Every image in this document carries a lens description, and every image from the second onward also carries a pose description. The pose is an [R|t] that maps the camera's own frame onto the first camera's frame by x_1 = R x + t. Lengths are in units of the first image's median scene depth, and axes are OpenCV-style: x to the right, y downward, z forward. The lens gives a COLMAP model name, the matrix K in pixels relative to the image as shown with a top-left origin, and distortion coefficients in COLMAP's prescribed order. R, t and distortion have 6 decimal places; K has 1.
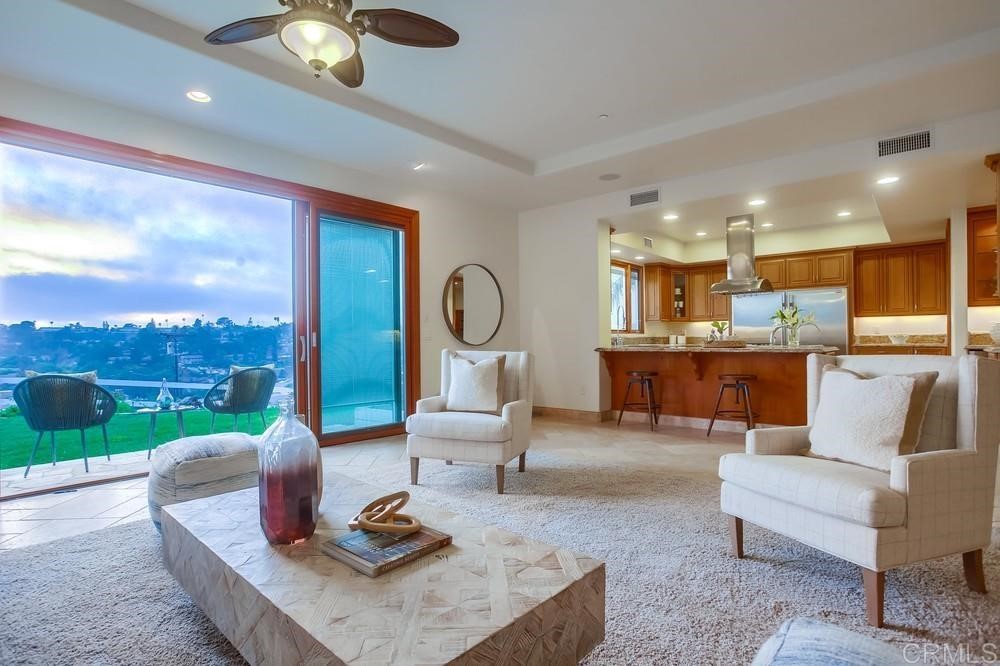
lens RADIAL K [[509.7, 0, 493.3], [0, 509.7, 342.6], [0, 0, 1]] dist [-0.036736, 0.001283]
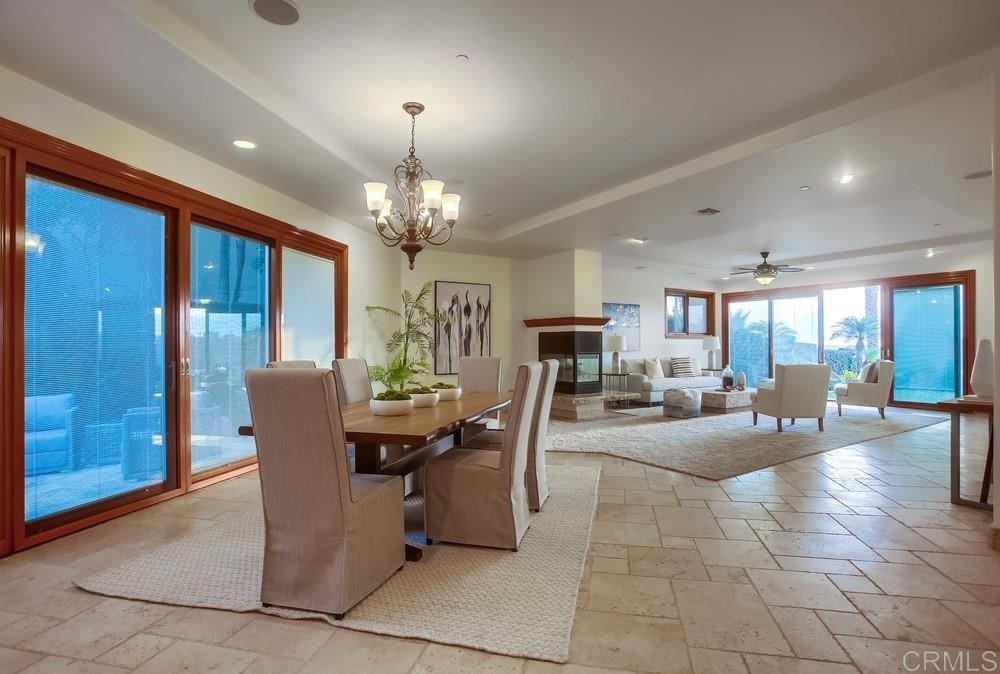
lens RADIAL K [[545.2, 0, 501.2], [0, 545.2, 345.1], [0, 0, 1]] dist [-0.028071, 0.000977]
pose [[-0.235166, 0.013031, -0.971868, 2.111695], [0.005164, 0.999913, 0.012158, -0.066218], [0.971941, -0.002160, -0.235213, -0.014828]]
